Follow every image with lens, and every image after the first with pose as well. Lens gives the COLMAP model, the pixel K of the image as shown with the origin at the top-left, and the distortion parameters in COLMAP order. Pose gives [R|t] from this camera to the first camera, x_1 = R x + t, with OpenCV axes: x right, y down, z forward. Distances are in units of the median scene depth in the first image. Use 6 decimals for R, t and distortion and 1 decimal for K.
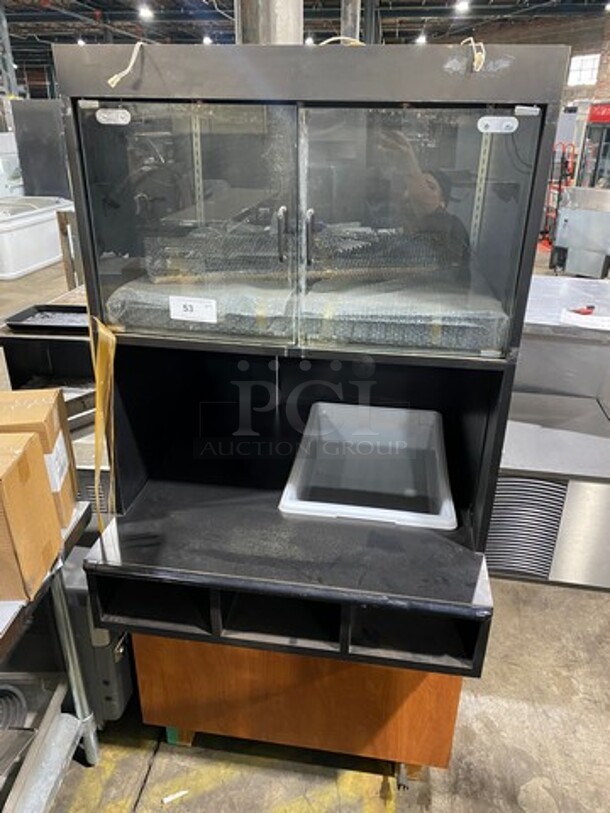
lens RADIAL K [[614.3, 0, 305.0], [0, 614.3, 406.5], [0, 0, 1]] dist [0.001228, -0.001481]
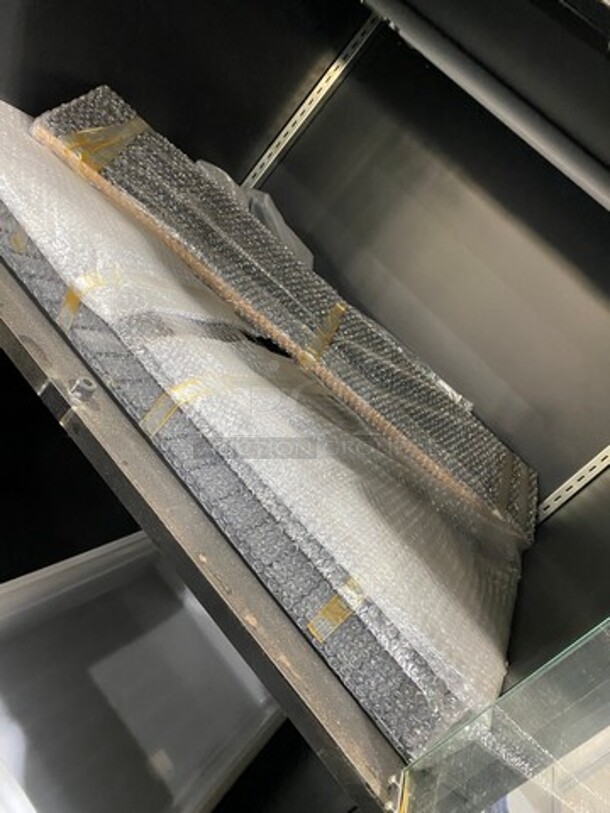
lens RADIAL K [[614.3, 0, 305.0], [0, 614.3, 406.5], [0, 0, 1]] dist [0.001228, -0.001481]
pose [[0.714616, 0.692688, -0.097505, 0.146257], [-0.699479, 0.706147, -0.109934, -0.157687], [-0.007297, 0.146763, 0.989145, 0.589217]]
